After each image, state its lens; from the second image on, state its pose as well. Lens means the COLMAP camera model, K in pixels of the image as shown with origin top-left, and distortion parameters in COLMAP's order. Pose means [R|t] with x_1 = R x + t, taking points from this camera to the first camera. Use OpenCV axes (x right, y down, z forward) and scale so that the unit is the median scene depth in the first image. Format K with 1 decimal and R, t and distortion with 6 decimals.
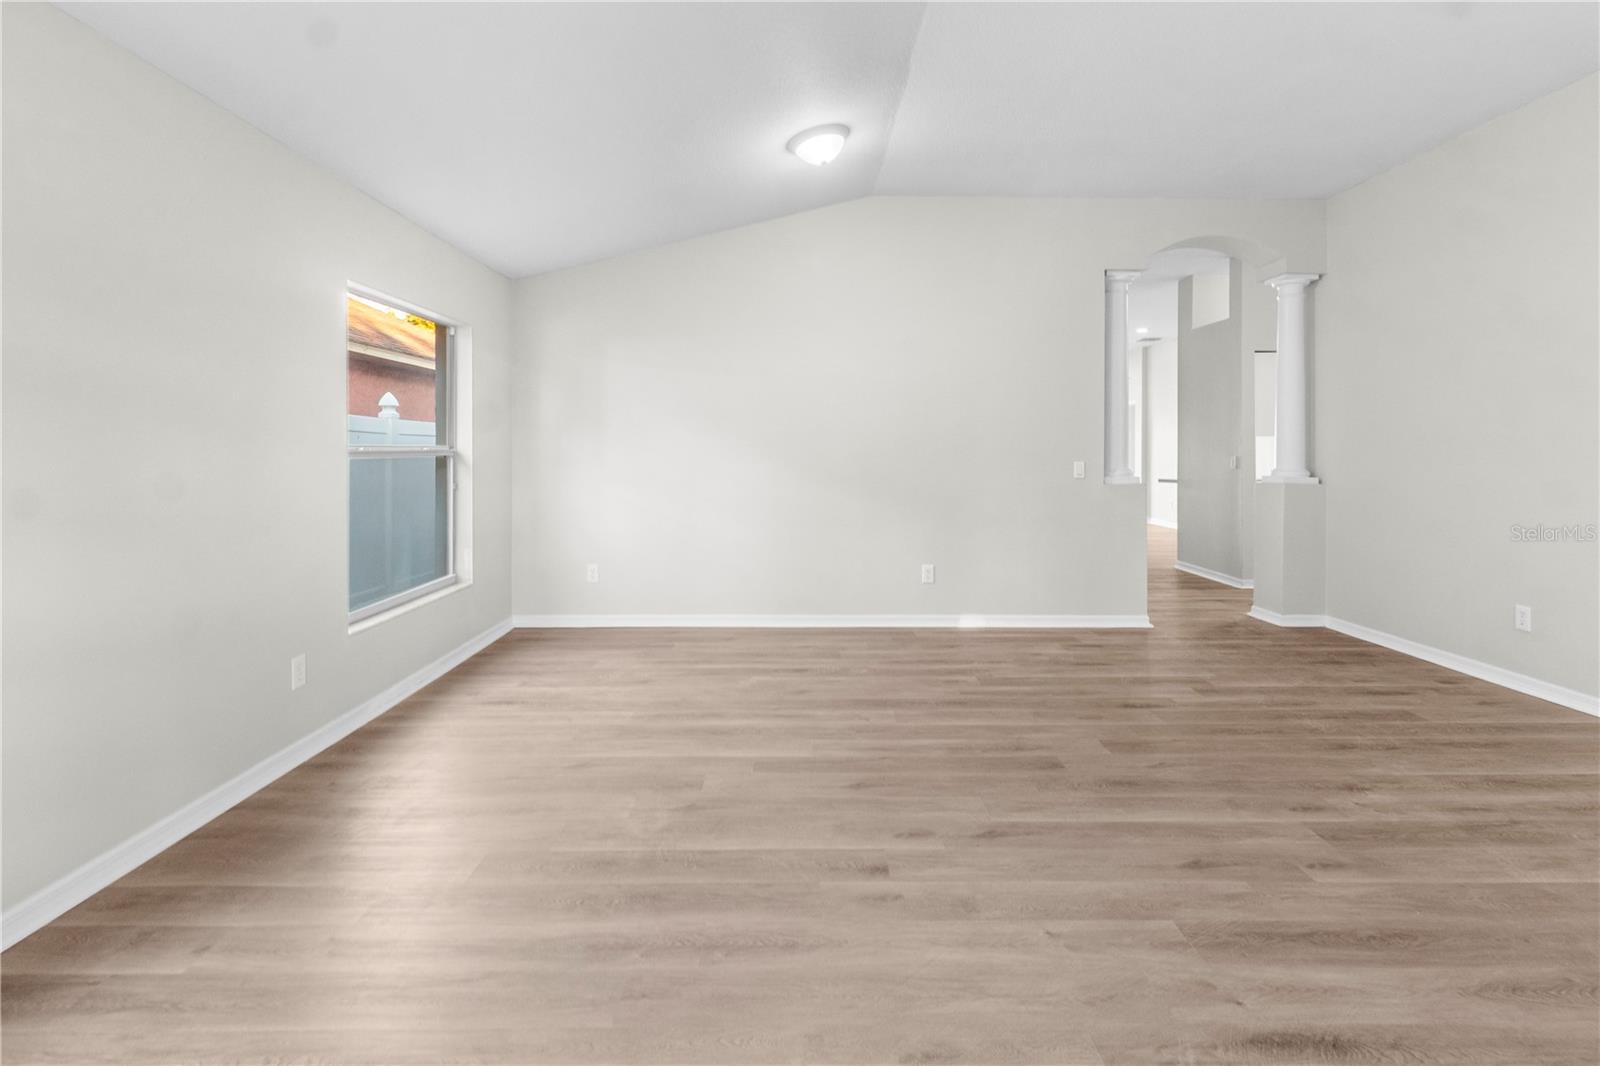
lens RADIAL K [[762.5, 0, 800.3], [0, 762.5, 449.3], [0, 0, 1]] dist [0.001344, 0.000181]
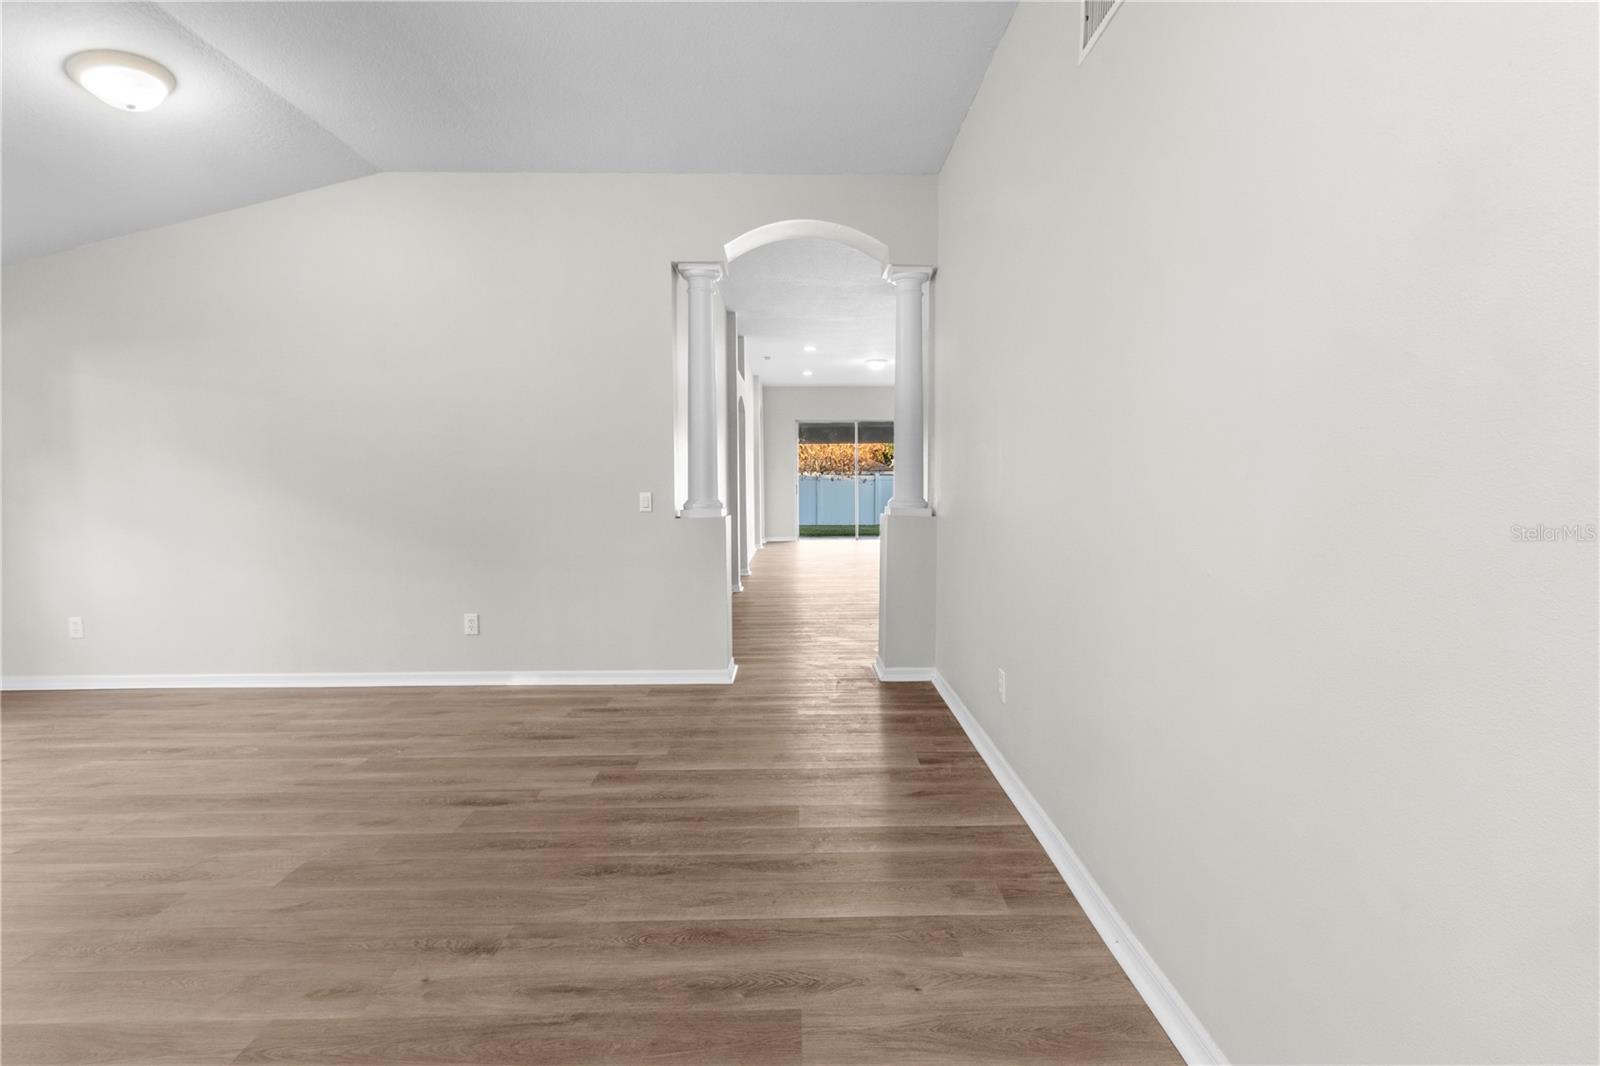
lens RADIAL K [[741.8, 0, 807.1], [0, 741.8, 526.8], [0, 0, 1]] dist [0.000022, -0.000314]
pose [[0.999915, -0.007362, 0.010777, 1.031250], [0.006646, 0.997866, 0.064954, 0.004174], [-0.011232, -0.064877, 0.997830, 0.325277]]
